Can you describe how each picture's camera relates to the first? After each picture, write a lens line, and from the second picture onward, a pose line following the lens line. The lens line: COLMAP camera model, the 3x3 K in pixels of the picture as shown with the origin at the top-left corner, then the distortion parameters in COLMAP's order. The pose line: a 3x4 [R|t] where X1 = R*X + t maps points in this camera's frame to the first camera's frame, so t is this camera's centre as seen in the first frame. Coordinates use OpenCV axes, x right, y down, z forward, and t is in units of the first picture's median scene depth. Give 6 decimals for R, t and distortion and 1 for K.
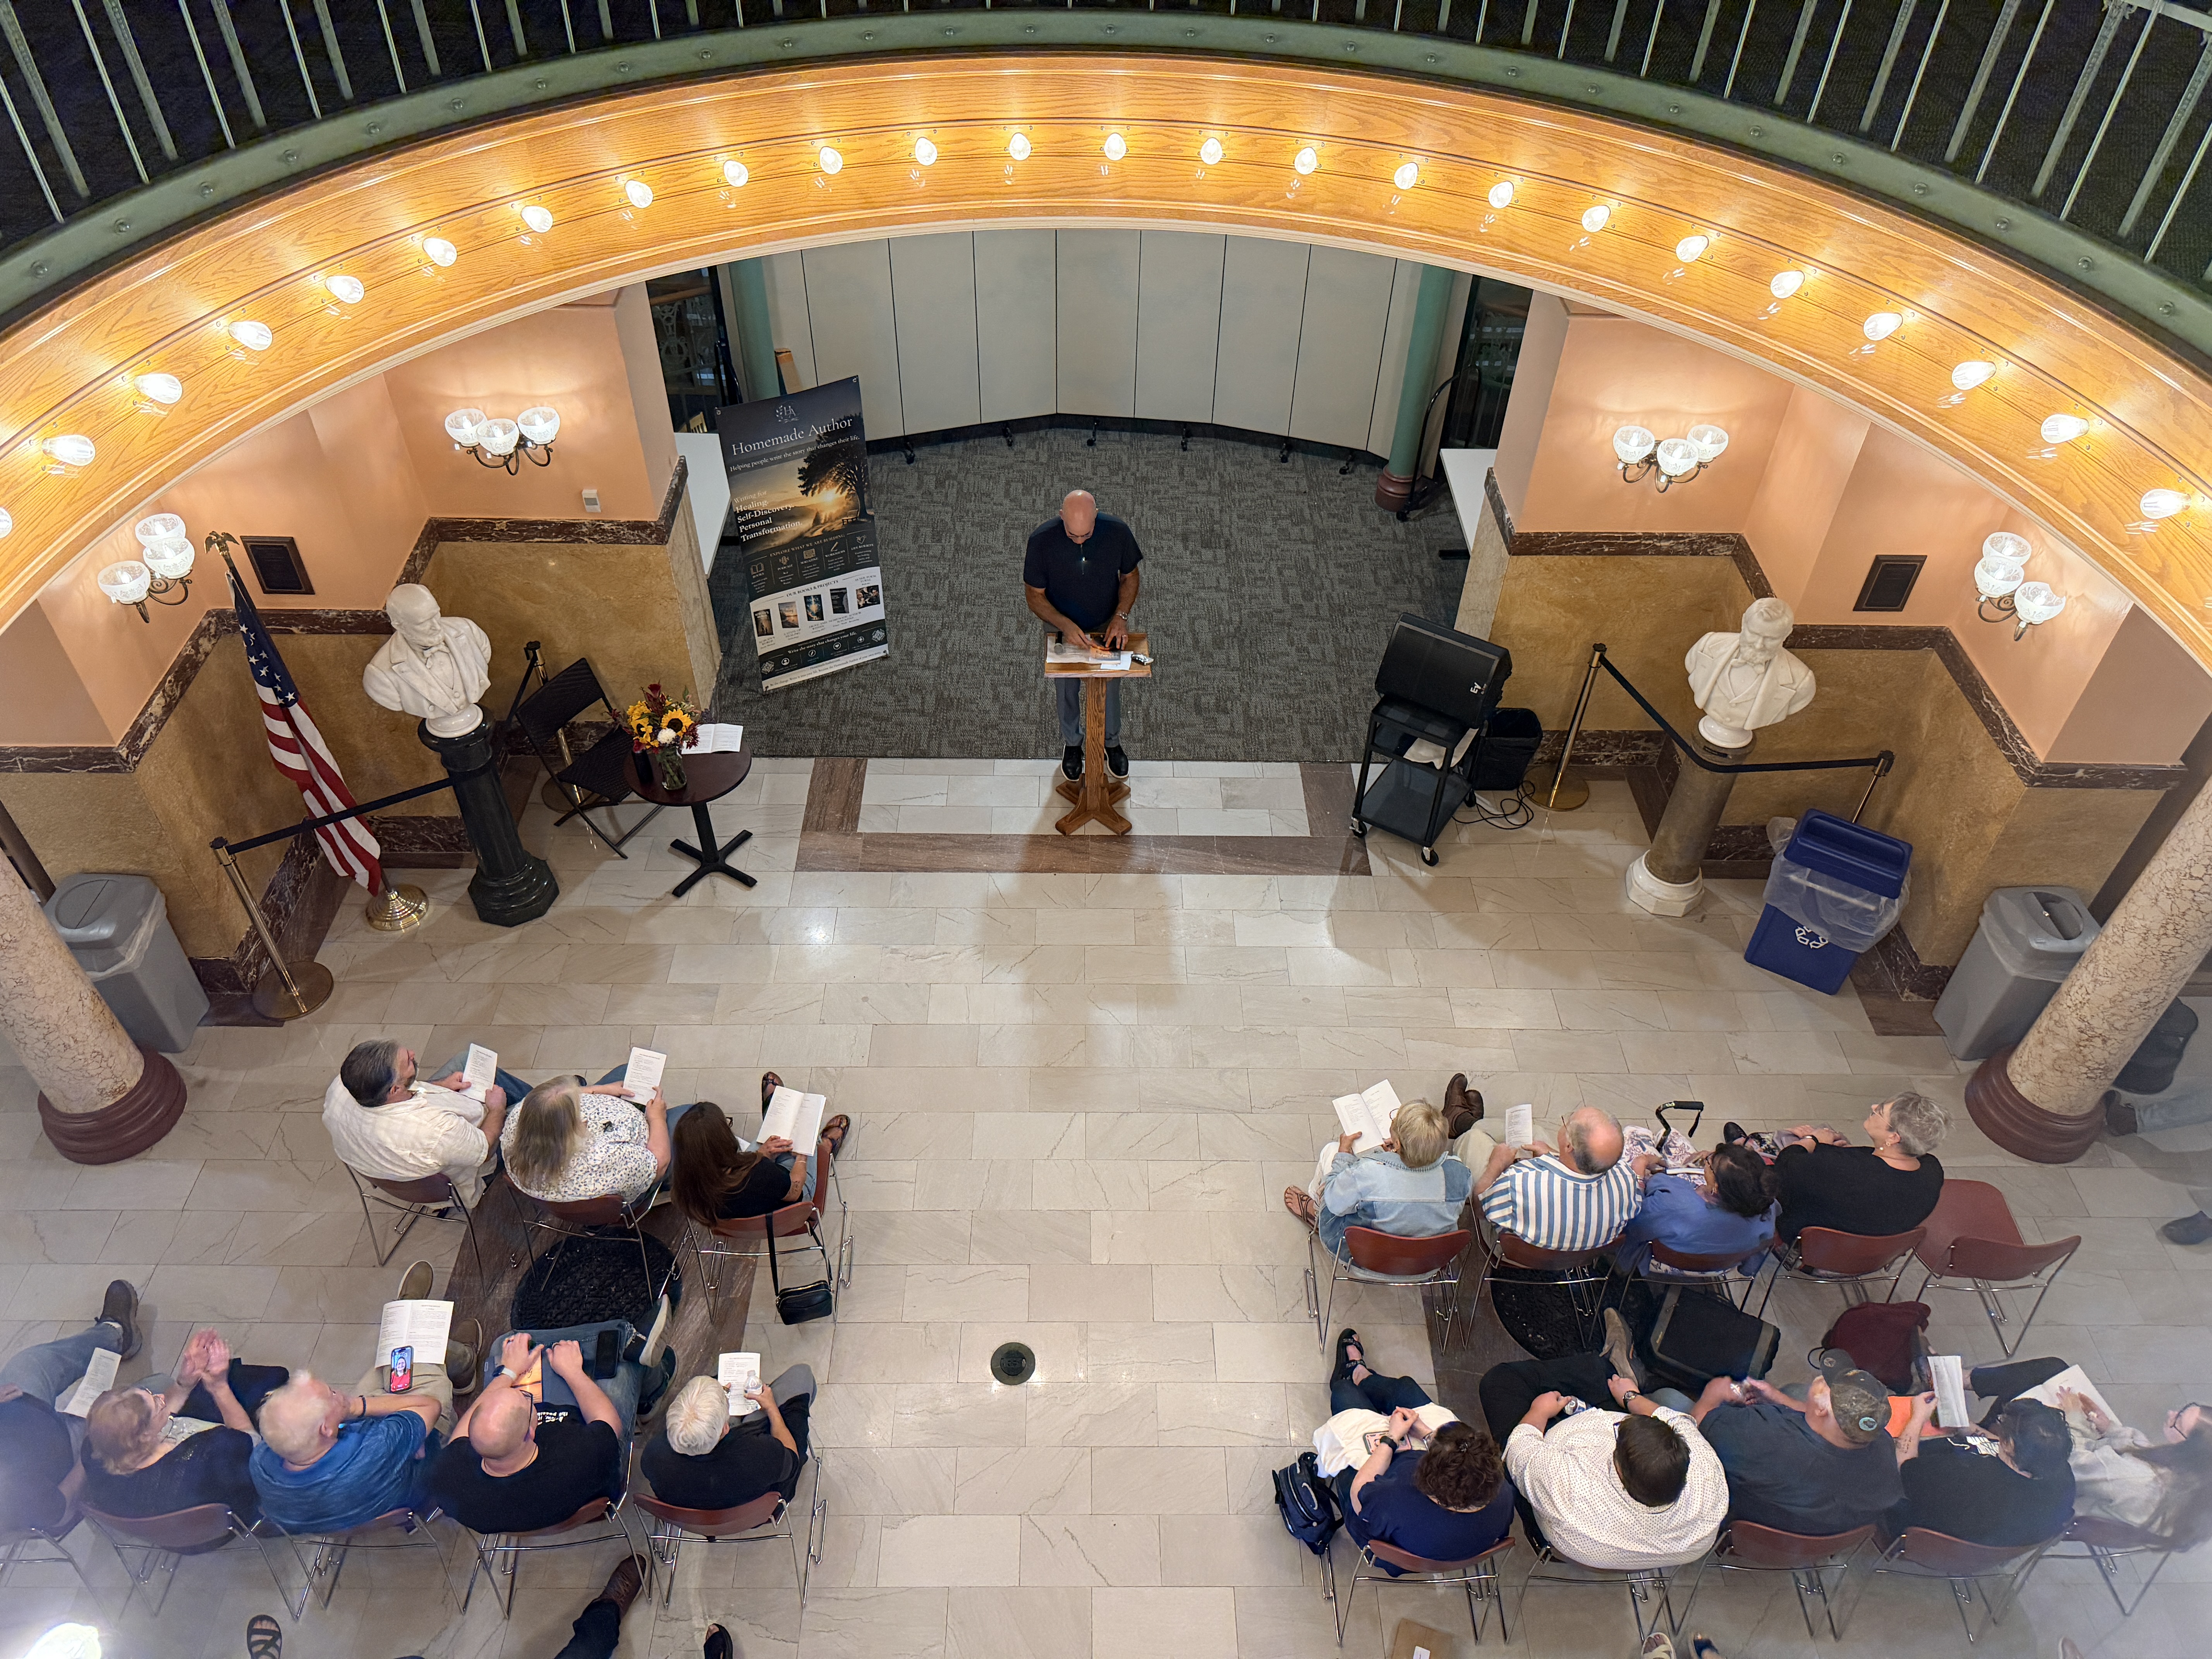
lens RADIAL K [[1554.8, 0, 1115.3], [0, 1554.8, 845.9], [0, 0, 1]] dist [0.093791, -0.146005]
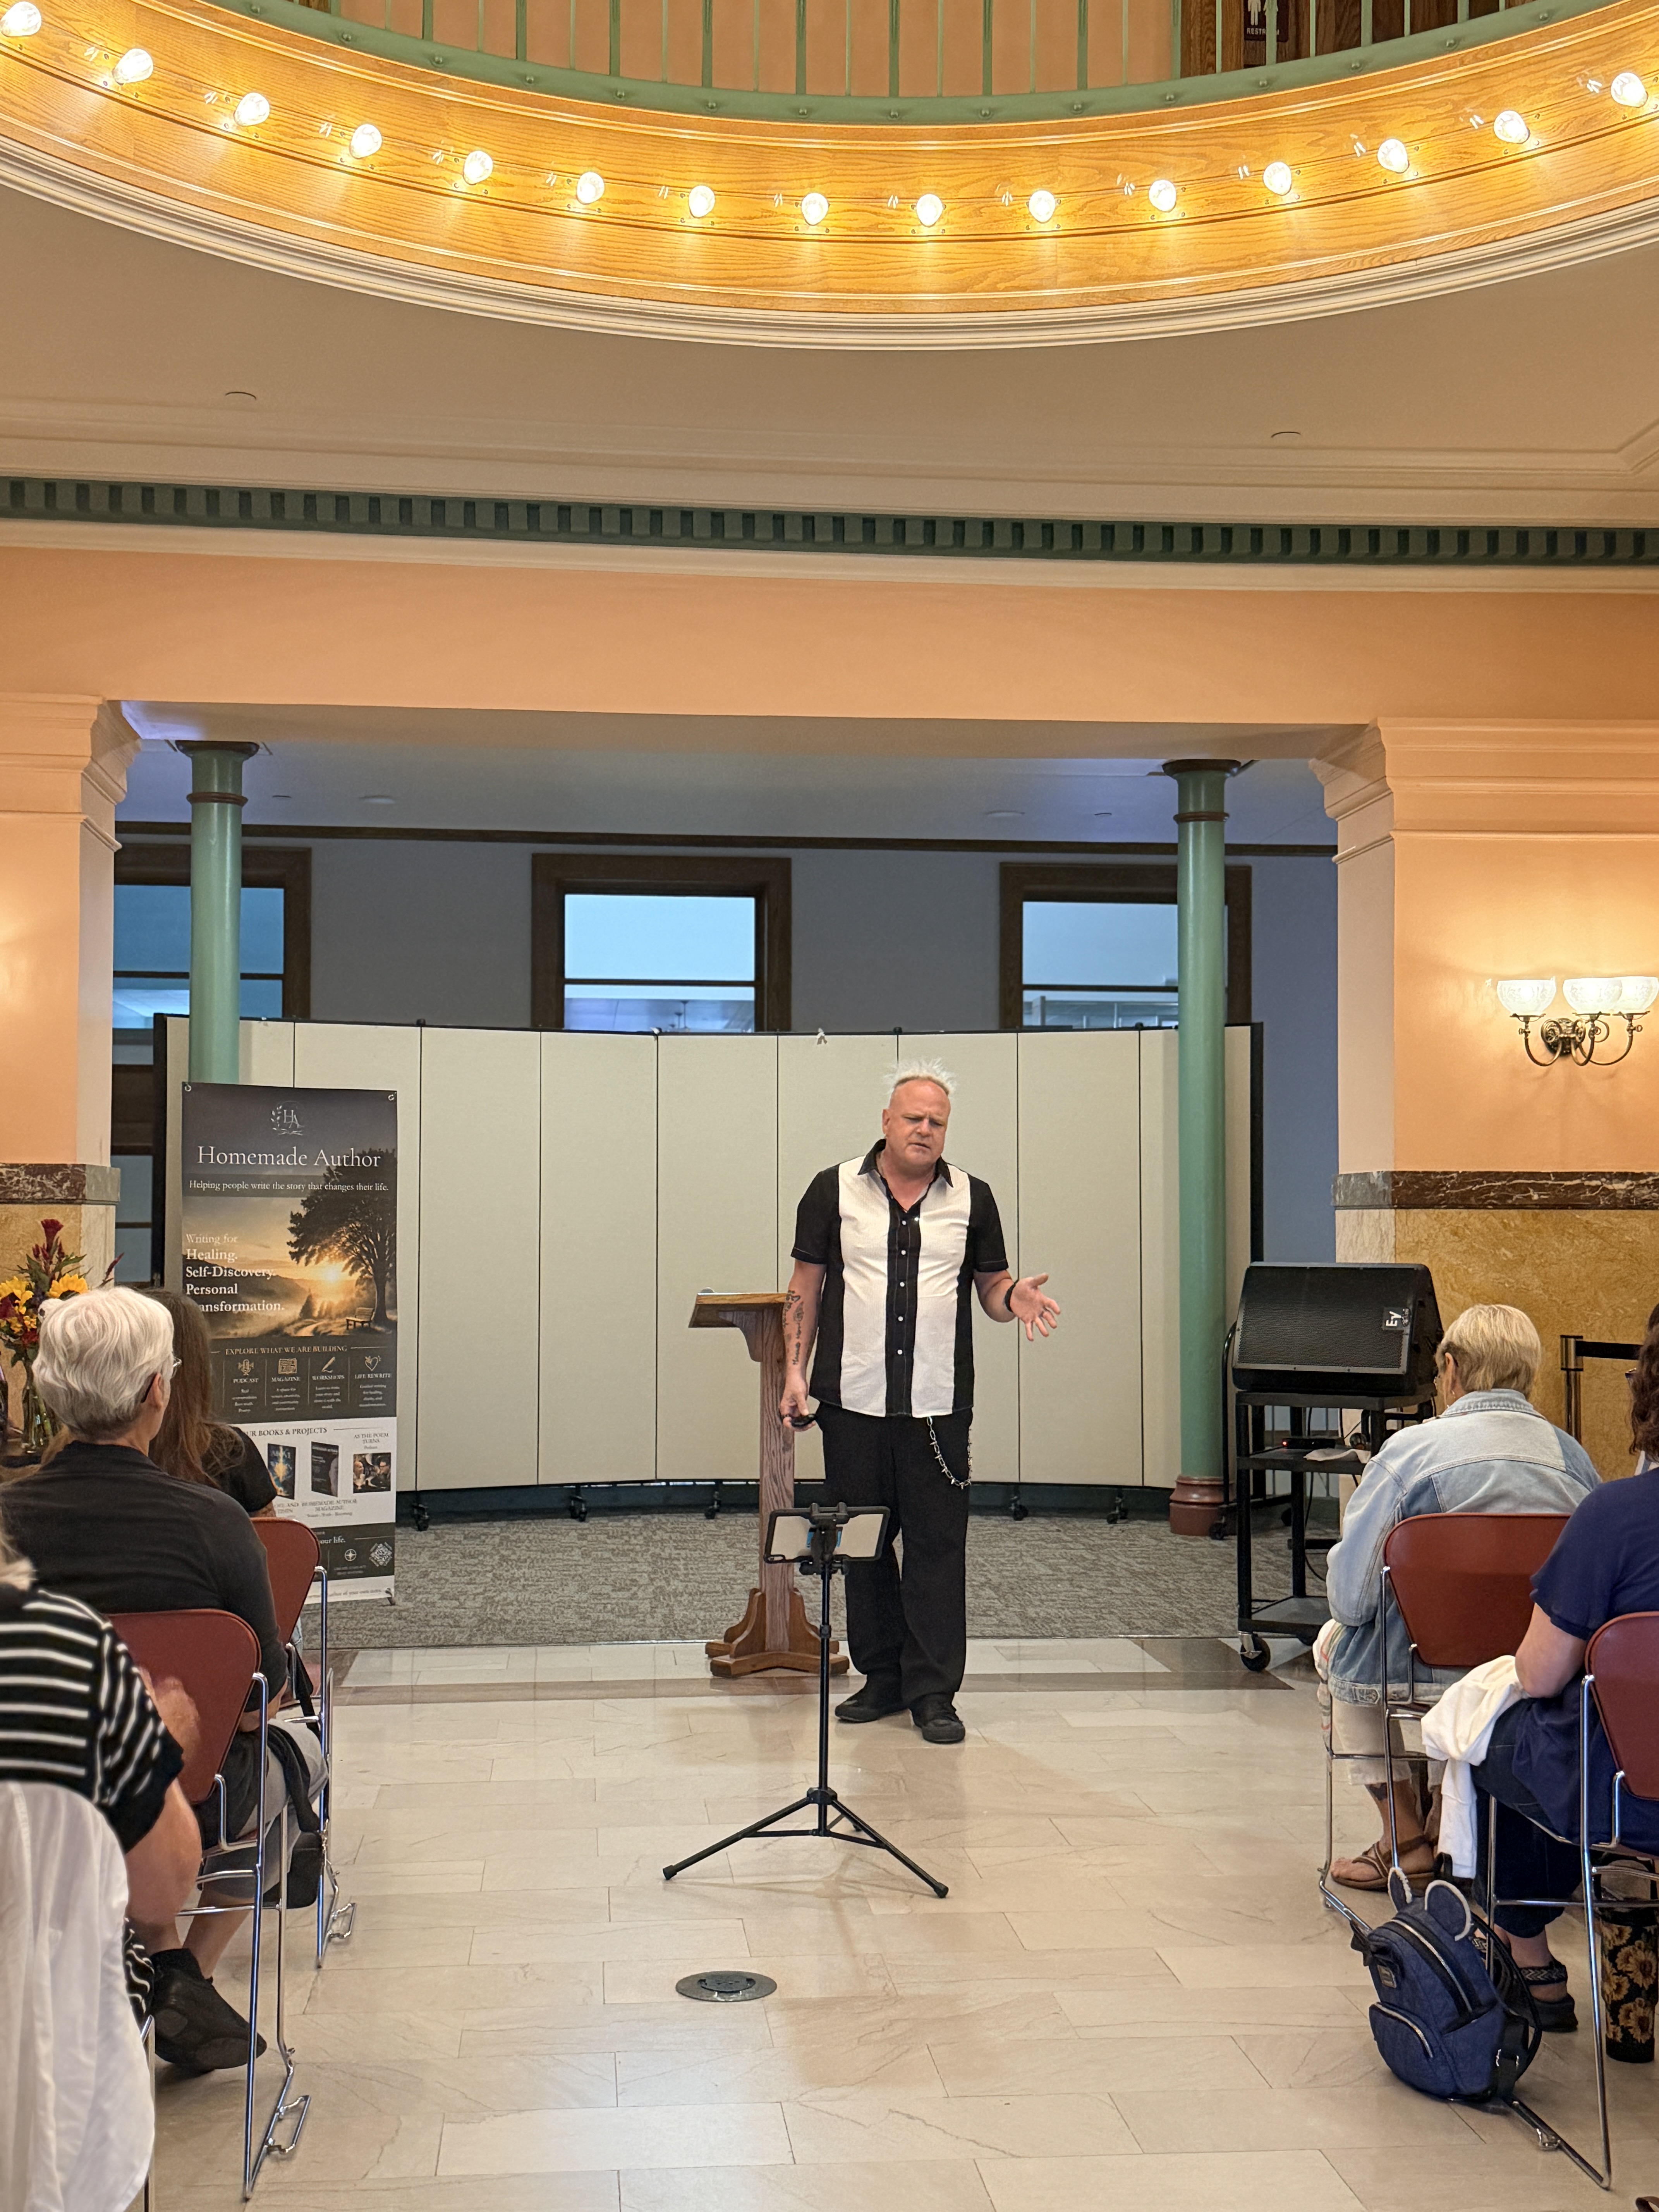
lens RADIAL K [[2505.0, 0, 842.6], [0, 2505.0, 1120.5], [0, 0, 1]] dist [0.133039, -0.005556]
pose [[0.995867, -0.018990, 0.088811, -0.067073], [0.077858, 0.681963, -0.727230, 0.510700], [-0.046755, 0.731140, 0.680624, 0.251946]]
